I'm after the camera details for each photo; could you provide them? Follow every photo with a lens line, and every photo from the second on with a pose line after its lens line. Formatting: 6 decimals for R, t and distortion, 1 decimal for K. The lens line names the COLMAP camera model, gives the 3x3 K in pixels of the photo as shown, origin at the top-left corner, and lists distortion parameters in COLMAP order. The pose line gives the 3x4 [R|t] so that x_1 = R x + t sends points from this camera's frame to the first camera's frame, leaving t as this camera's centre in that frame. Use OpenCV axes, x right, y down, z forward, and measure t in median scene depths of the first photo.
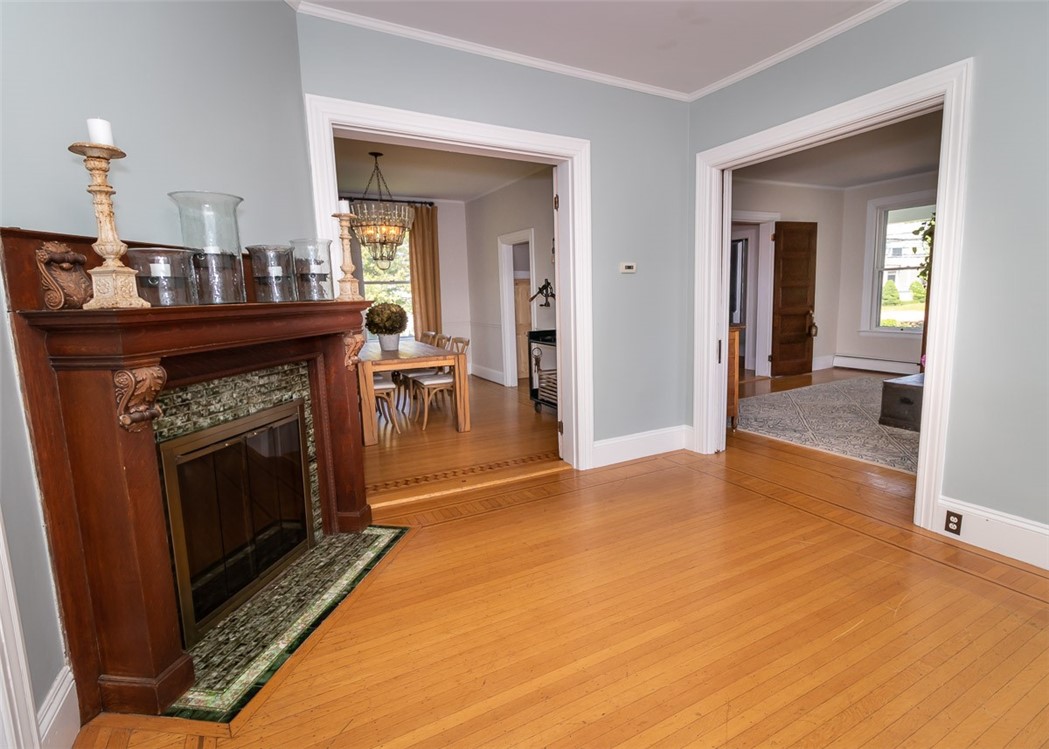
lens RADIAL K [[526.0, 0, 551.9], [0, 526.0, 370.2], [0, 0, 1]] dist [0.022710, 0.000536]
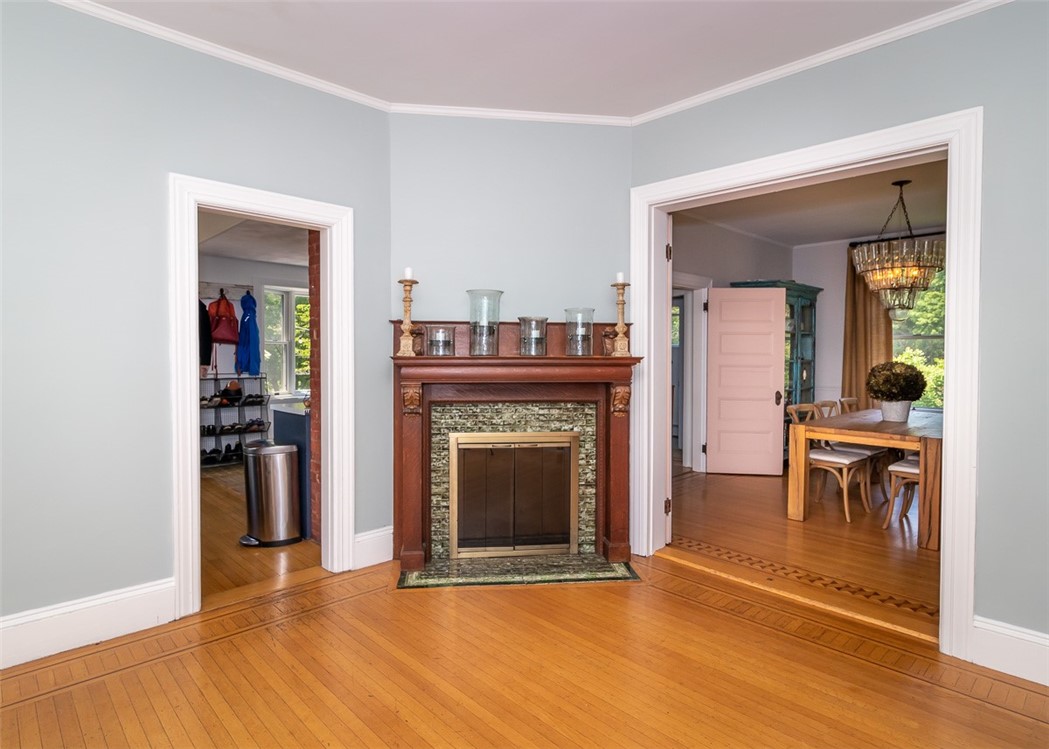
lens RADIAL K [[574.4, 0, 523.9], [0, 574.4, 371.3], [0, 0, 1]] dist [0.011629, -0.001084]
pose [[0.253647, 0.053556, -0.965813, 0.624146], [-0.149302, 0.988668, 0.015613, -0.070299], [0.955705, 0.140237, 0.258769, 0.384264]]
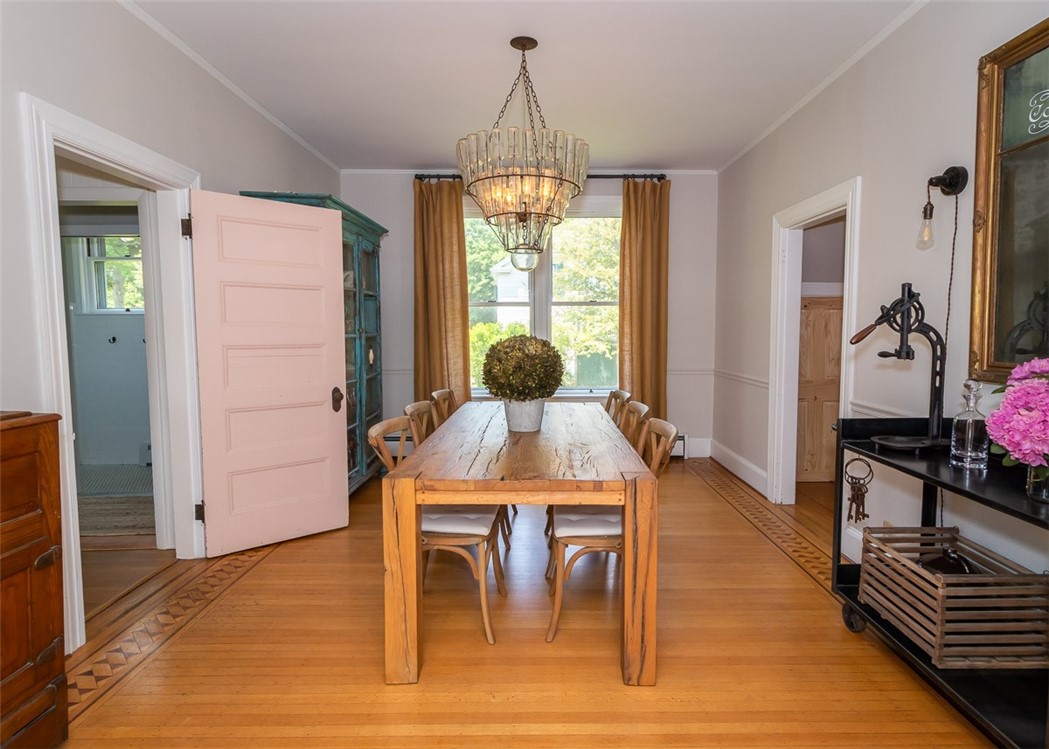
lens RADIAL K [[546.3, 0, 548.2], [0, 546.3, 364.7], [0, 0, 1]] dist [-0.003526, 0.000129]
pose [[0.881908, 0.055017, -0.468201, -0.079464], [-0.089098, 0.994720, -0.050938, -0.123117], [0.462926, 0.086639, 0.882152, 0.897509]]
